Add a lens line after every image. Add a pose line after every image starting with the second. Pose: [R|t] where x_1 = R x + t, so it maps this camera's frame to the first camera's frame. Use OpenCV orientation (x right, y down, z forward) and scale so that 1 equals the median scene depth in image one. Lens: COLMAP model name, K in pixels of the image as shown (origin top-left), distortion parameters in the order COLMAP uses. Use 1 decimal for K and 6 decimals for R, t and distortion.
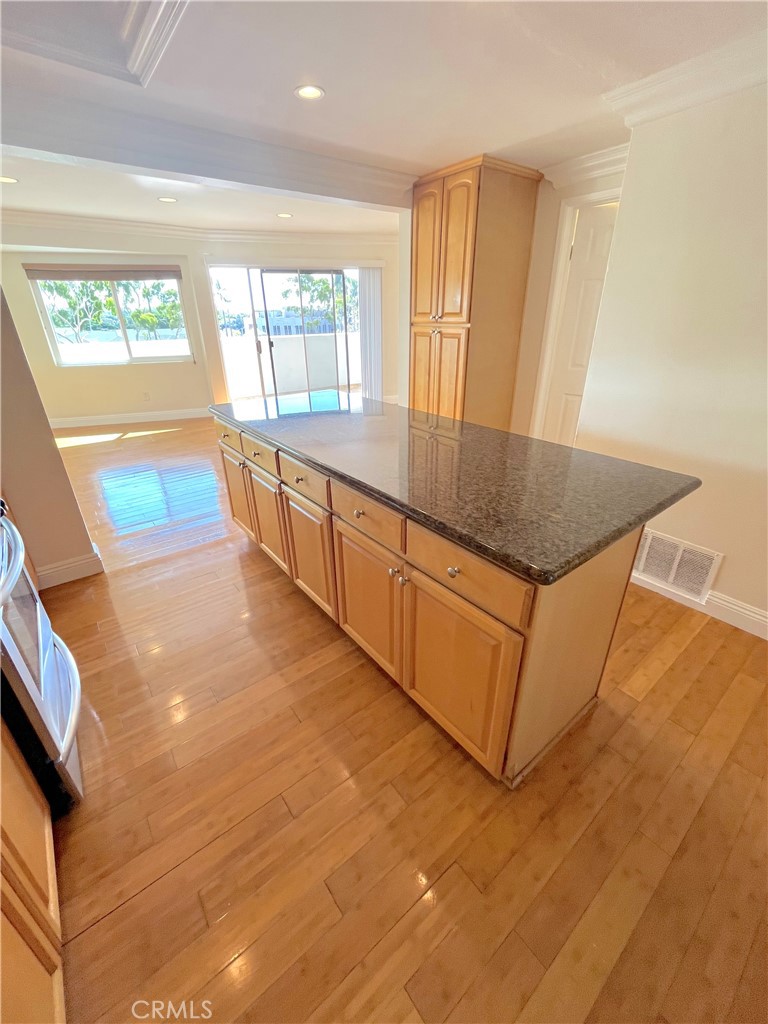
lens RADIAL K [[419.4, 0, 387.7], [0, 419.4, 513.8], [0, 0, 1]] dist [-0.003032, -0.000083]
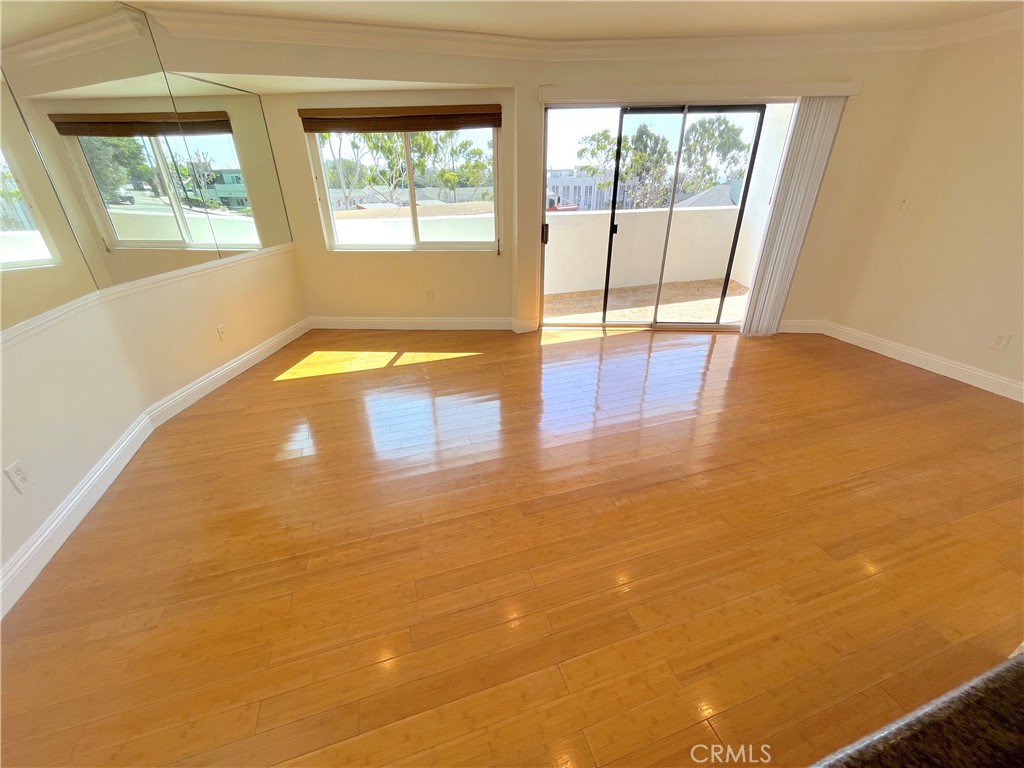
lens RADIAL K [[419.4, 0, 511.3], [0, 419.4, 384.9], [0, 0, 1]] dist [-0.003032, -0.000083]
pose [[0.939274, 0.156121, -0.305599, -0.039095], [-0.149398, 0.987733, 0.045417, -0.035799], [0.308941, 0.002997, 0.951077, 0.070450]]
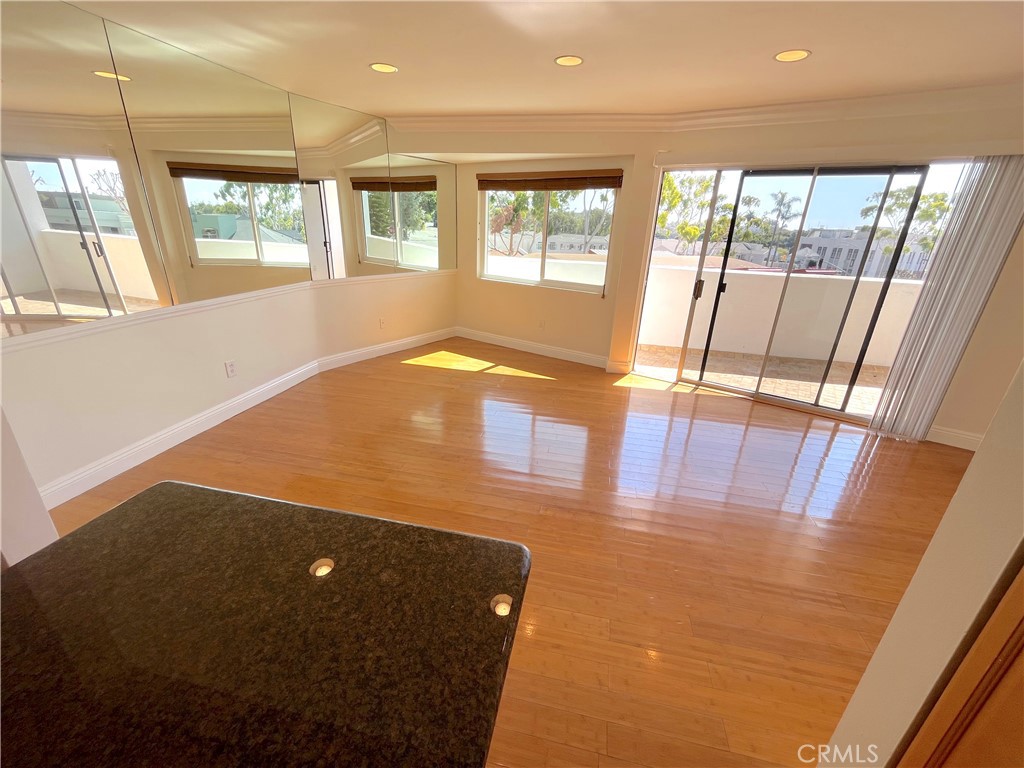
lens RADIAL K [[419.4, 0, 511.7], [0, 419.4, 385.8], [0, 0, 1]] dist [-0.003032, -0.000083]
pose [[0.633486, 0.314410, -0.706995, 0.002340], [-0.373083, 0.924606, 0.076893, -0.041167], [0.677868, 0.215057, 0.703026, 0.078438]]
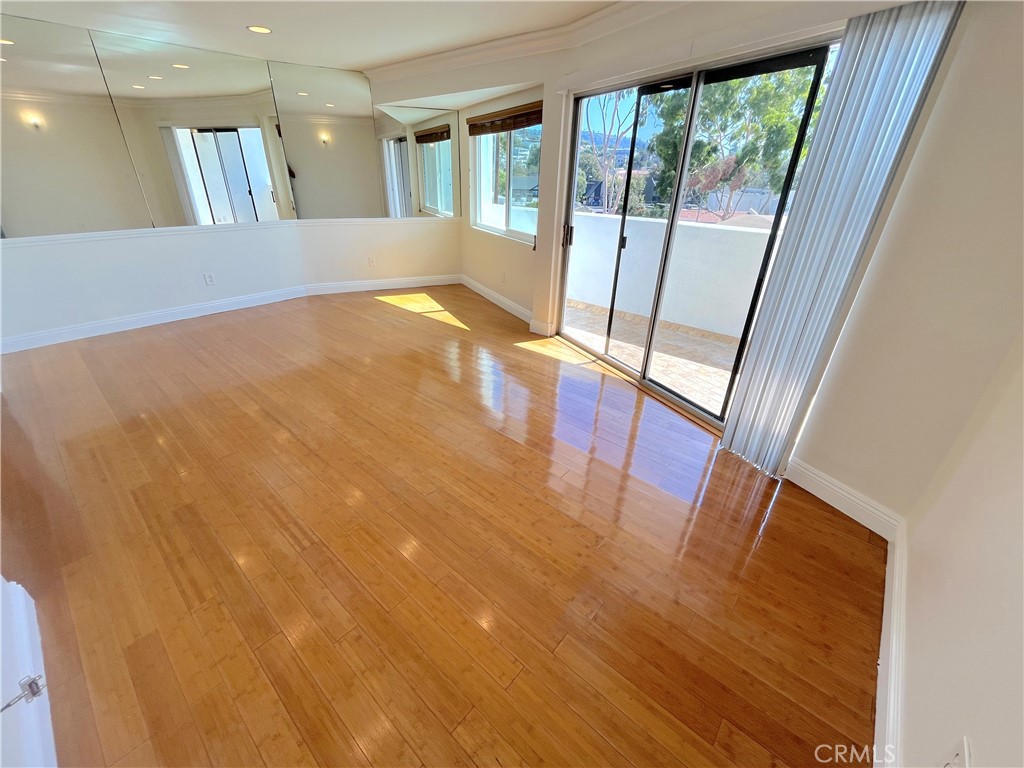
lens RADIAL K [[419.4, 0, 508.5], [0, 419.4, 384.7], [0, 0, 1]] dist [-0.003032, -0.000083]
pose [[0.178280, 0.458287, -0.870740, 0.045126], [-0.443432, 0.827384, 0.344678, -0.076848], [0.878398, 0.324665, 0.350726, 0.155020]]
